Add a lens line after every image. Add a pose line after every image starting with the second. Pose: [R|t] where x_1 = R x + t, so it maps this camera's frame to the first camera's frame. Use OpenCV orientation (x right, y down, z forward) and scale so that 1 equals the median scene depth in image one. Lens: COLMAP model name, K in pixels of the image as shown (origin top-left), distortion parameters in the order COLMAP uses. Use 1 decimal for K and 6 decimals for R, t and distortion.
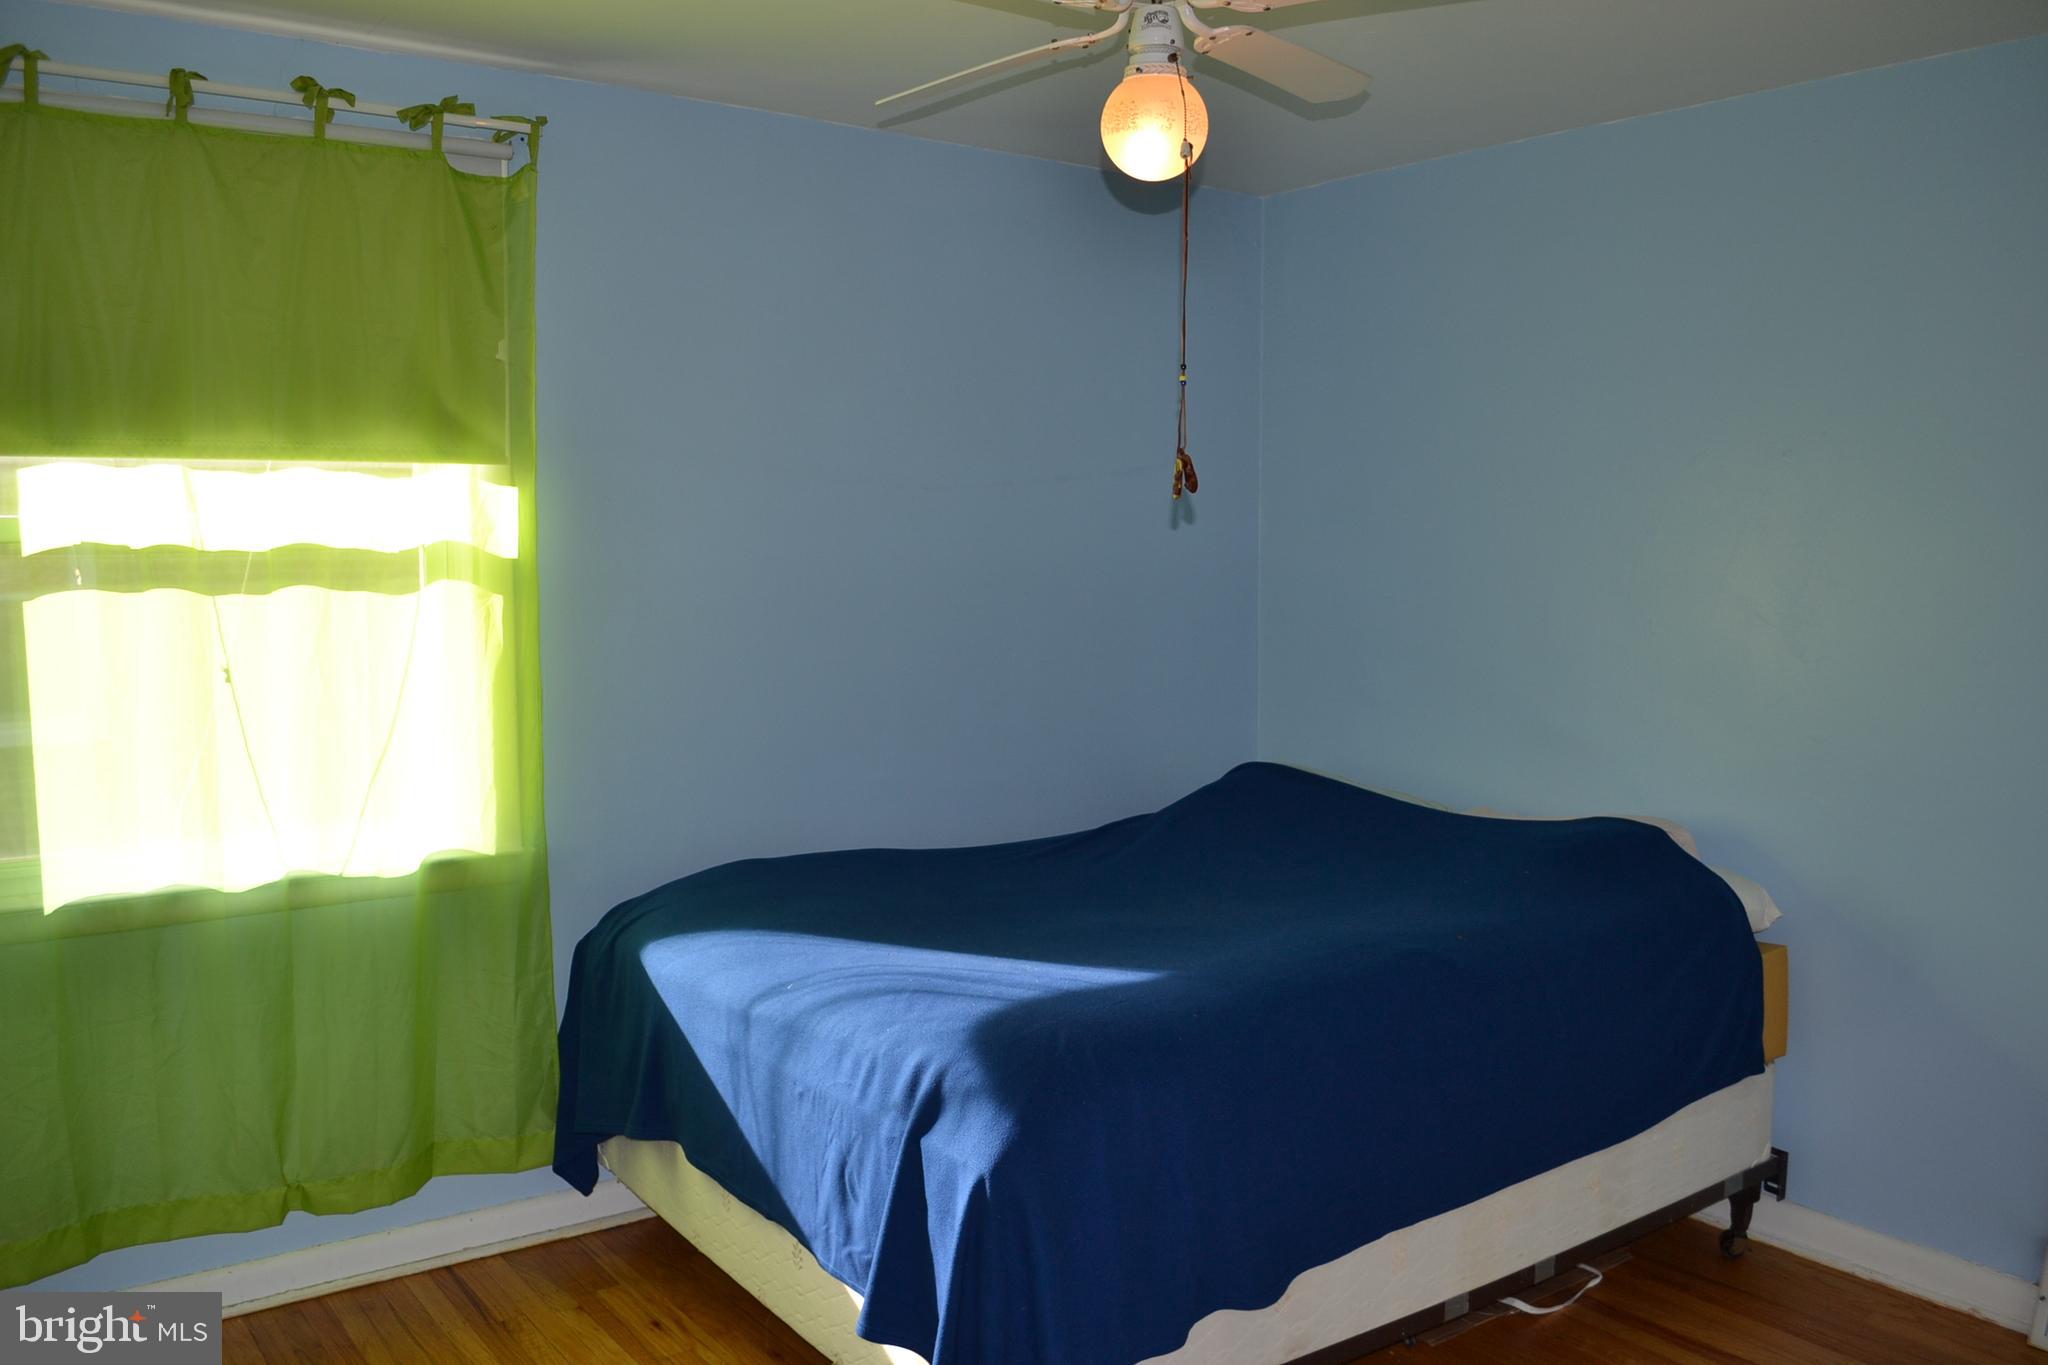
lens RADIAL K [[1630.7, 0, 1005.0], [0, 1630.7, 672.6], [0, 0, 1]] dist [-0.084932, 0.013010]
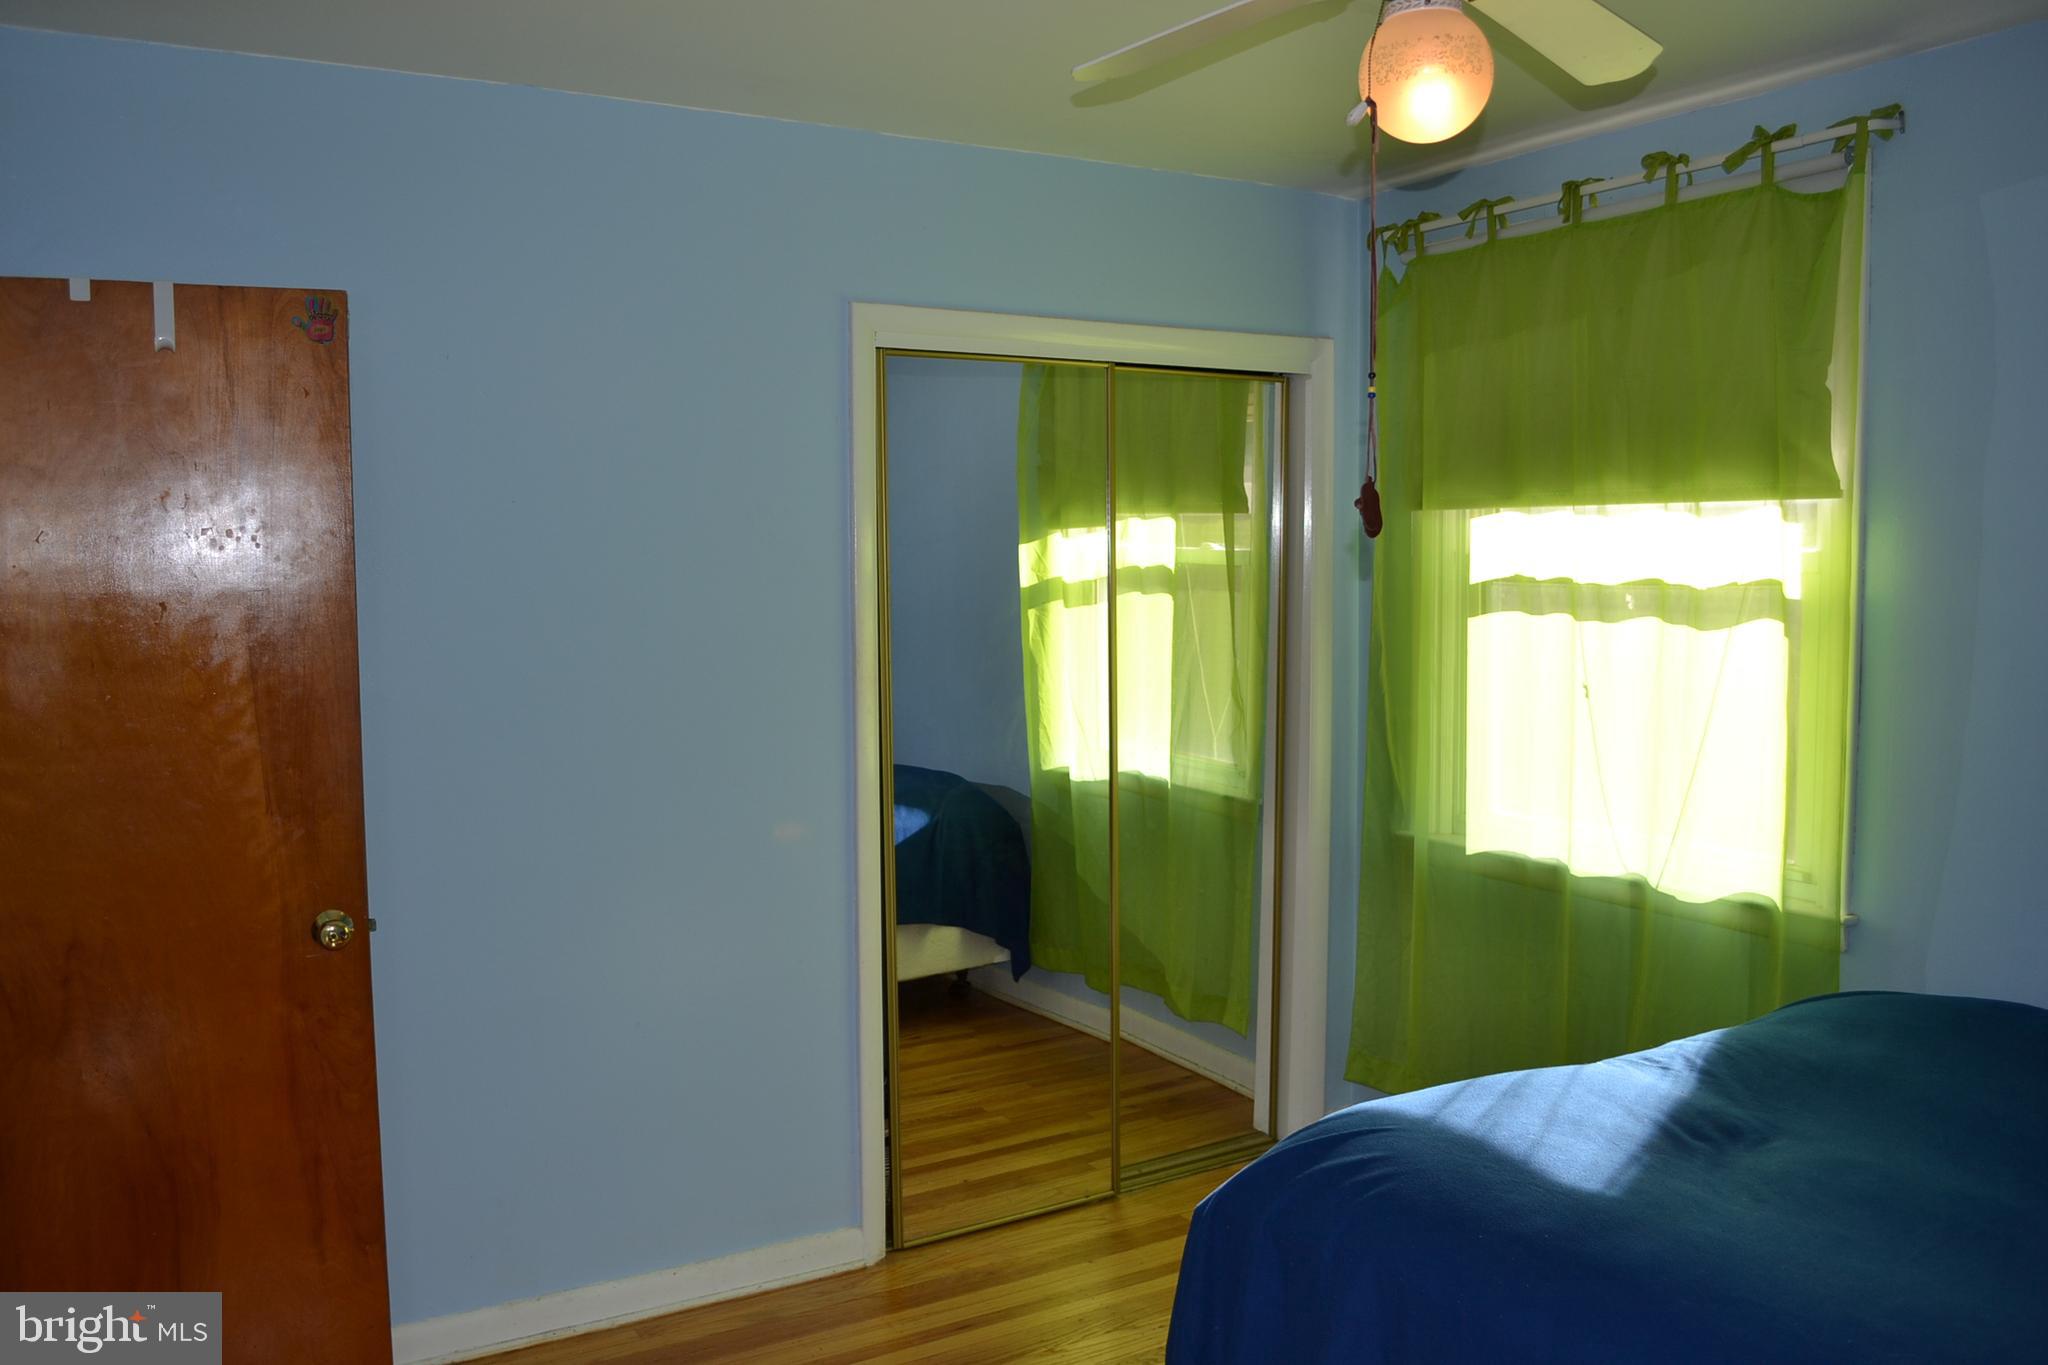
lens RADIAL K [[1630.7, 0, 1004.6], [0, 1630.7, 687.9], [0, 0, 1]] dist [-0.084932, 0.013010]
pose [[-0.117424, 0.079369, -0.989905, 0.710810], [-0.086173, 0.992227, 0.089777, -0.067740], [0.989336, 0.095845, -0.109672, 0.693940]]
